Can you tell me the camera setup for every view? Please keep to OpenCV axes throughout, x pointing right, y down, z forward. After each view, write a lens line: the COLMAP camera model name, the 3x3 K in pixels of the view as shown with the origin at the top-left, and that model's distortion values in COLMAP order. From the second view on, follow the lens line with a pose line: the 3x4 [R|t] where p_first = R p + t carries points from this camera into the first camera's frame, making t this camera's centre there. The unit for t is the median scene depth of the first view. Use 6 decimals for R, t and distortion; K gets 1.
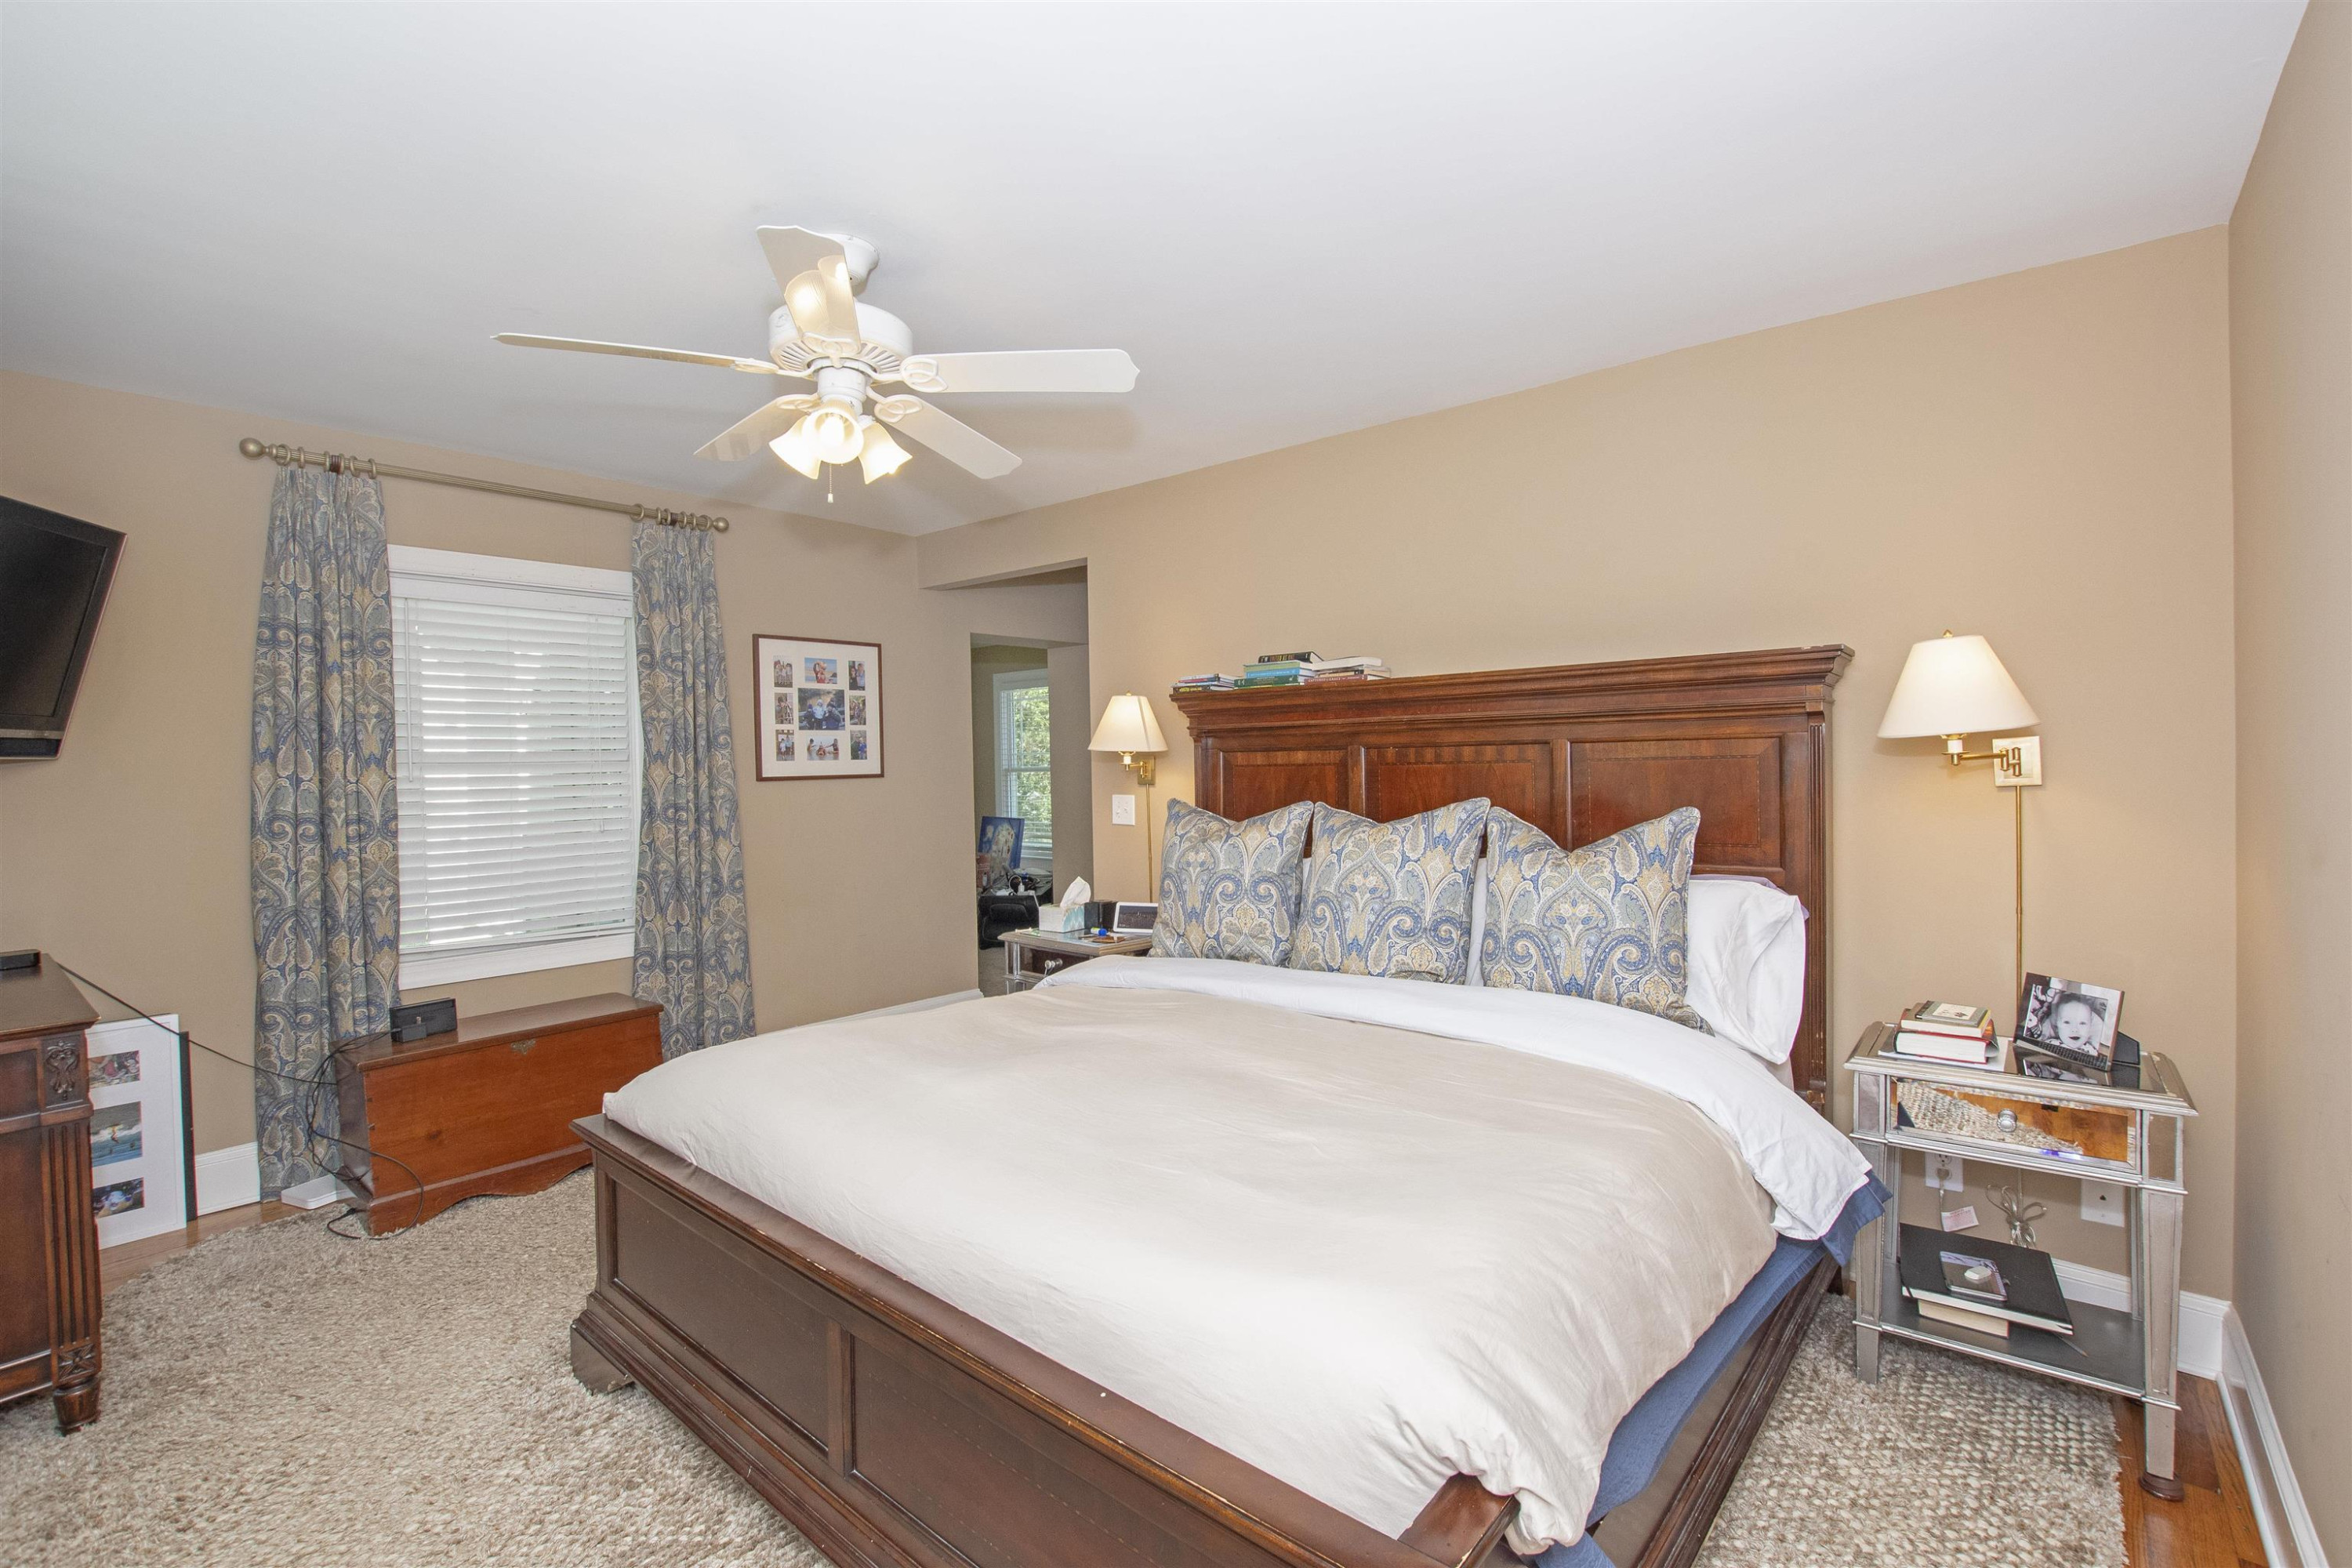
lens RADIAL K [[1031.3, 0, 1174.8], [0, 1031.3, 776.9], [0, 0, 1]] dist [-0.023897, 0.001492]
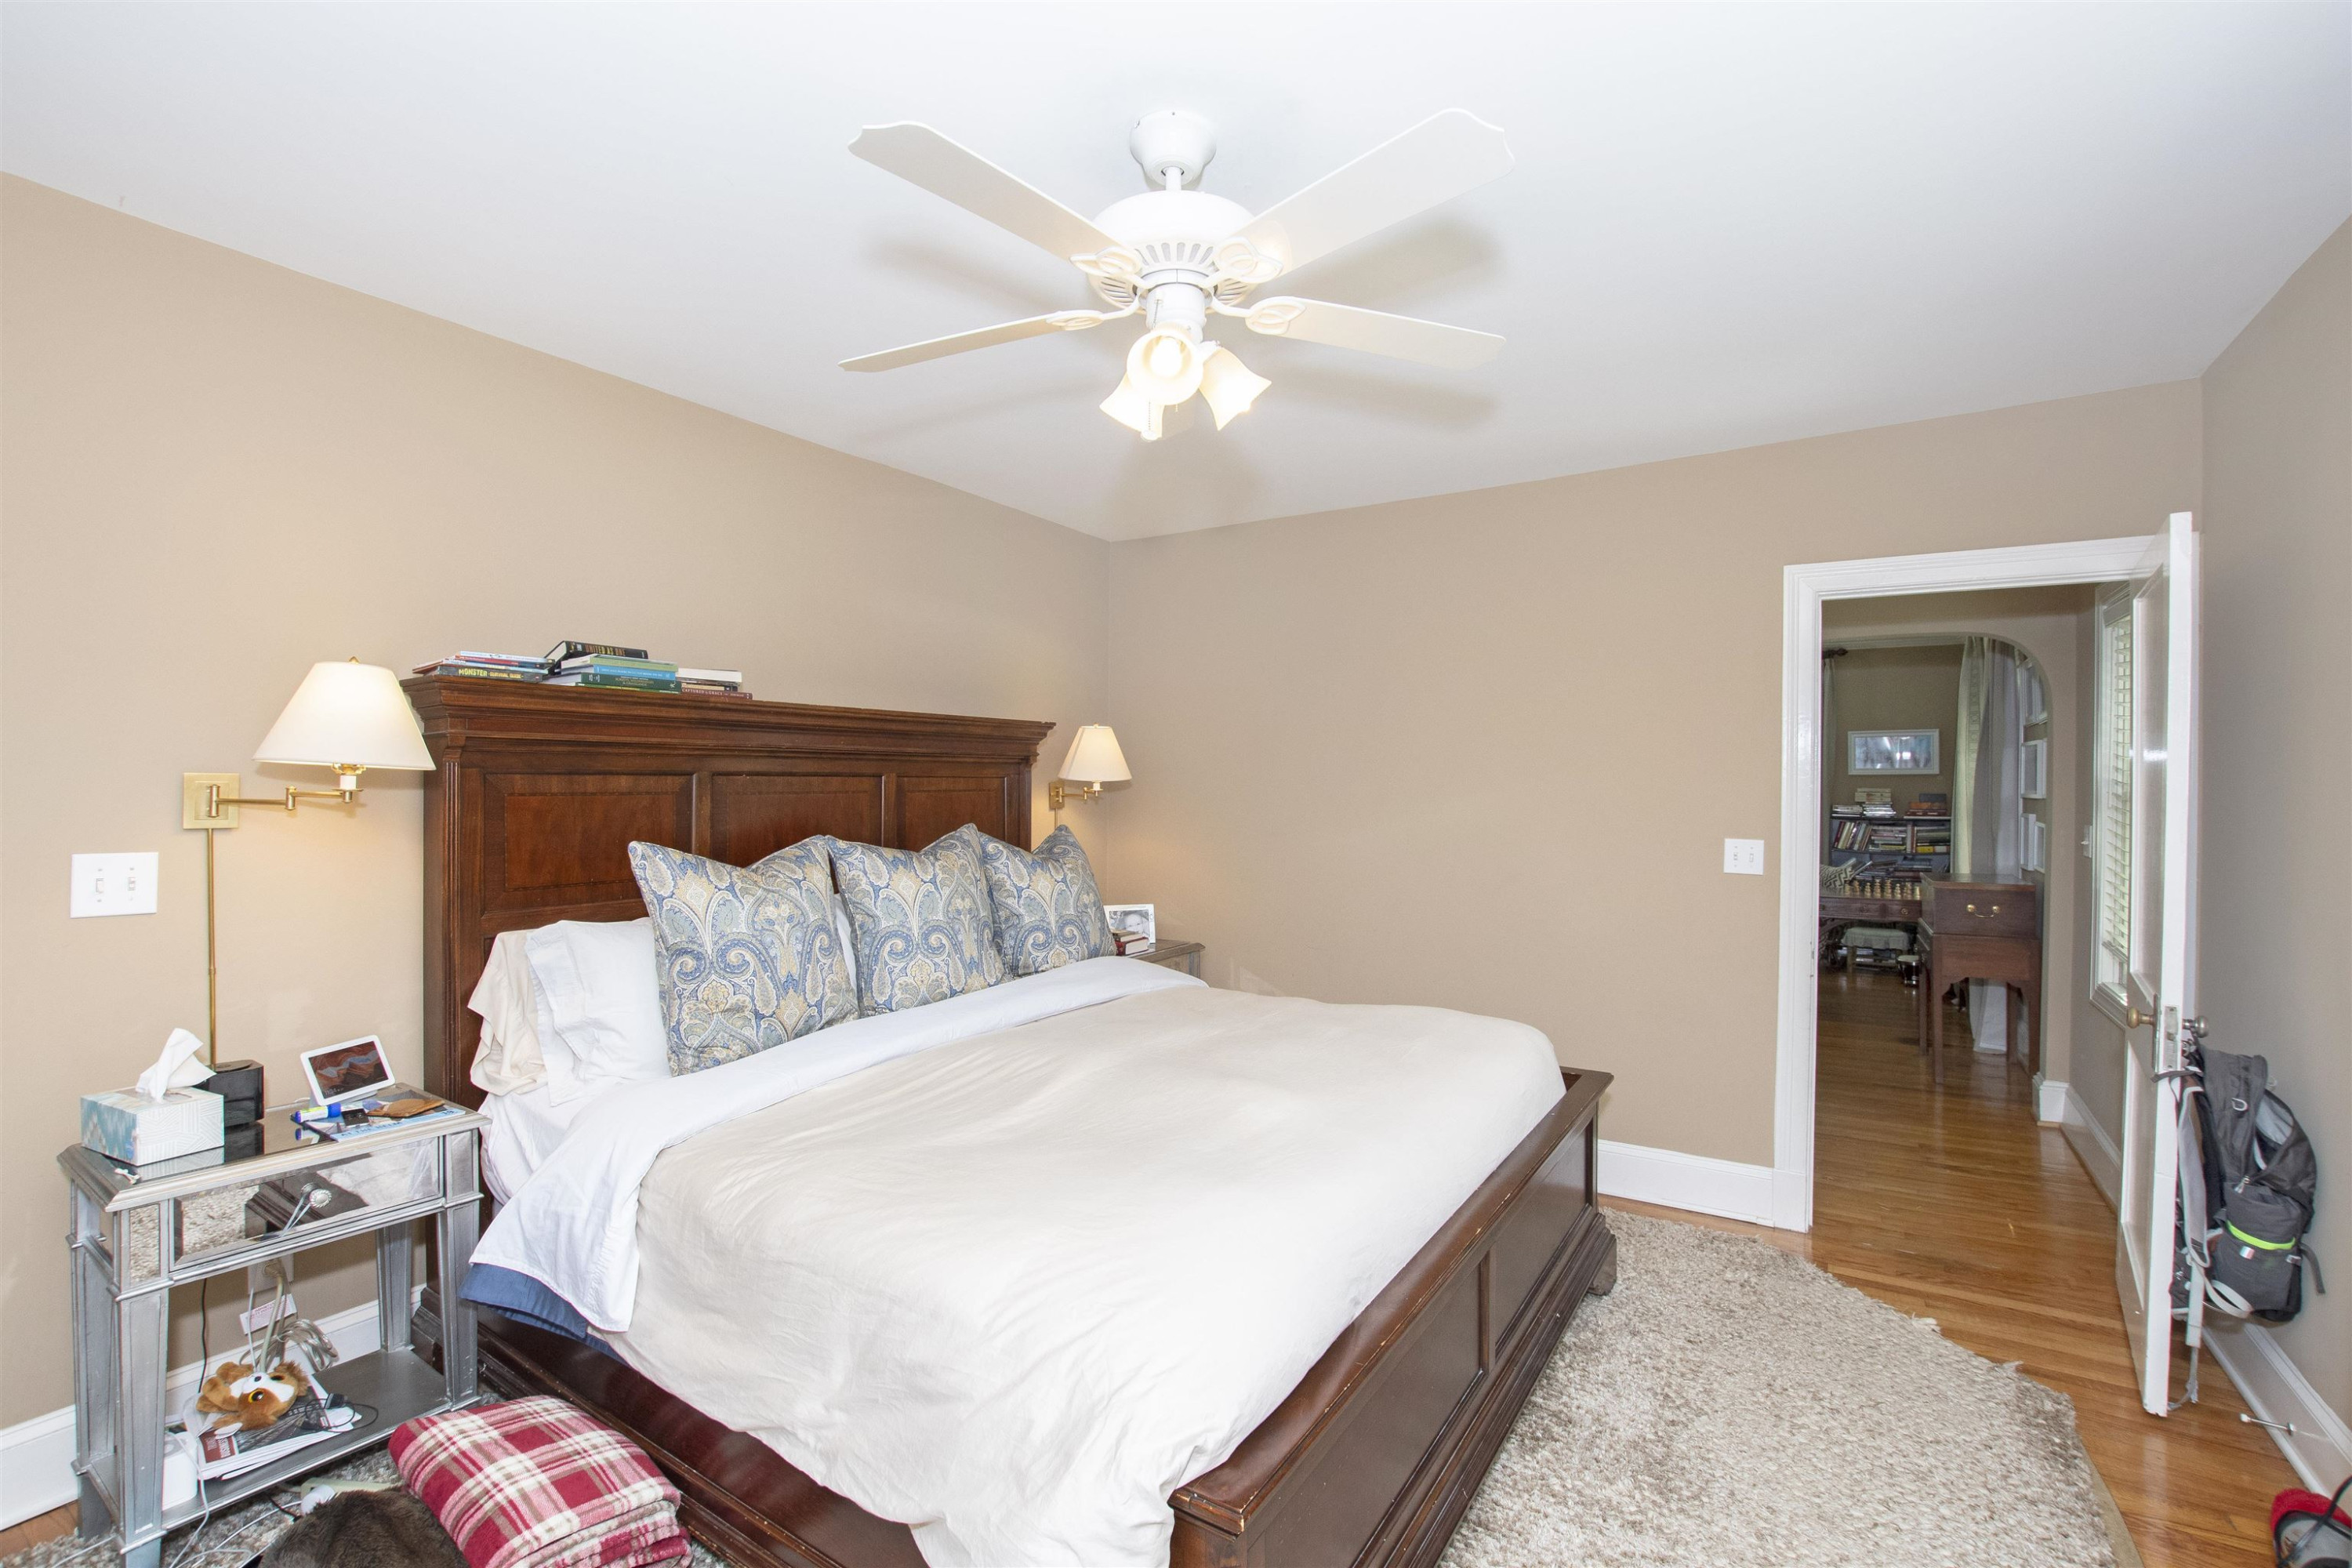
lens RADIAL K [[1031.3, 0, 1174.5], [0, 1031.3, 784.5], [0, 0, 1]] dist [-0.023897, 0.001492]
pose [[-0.132410, 0.018103, 0.991030, -0.800585], [0.008281, 0.999819, -0.017157, -0.002419], [-0.991160, 0.005935, -0.132536, 0.814189]]
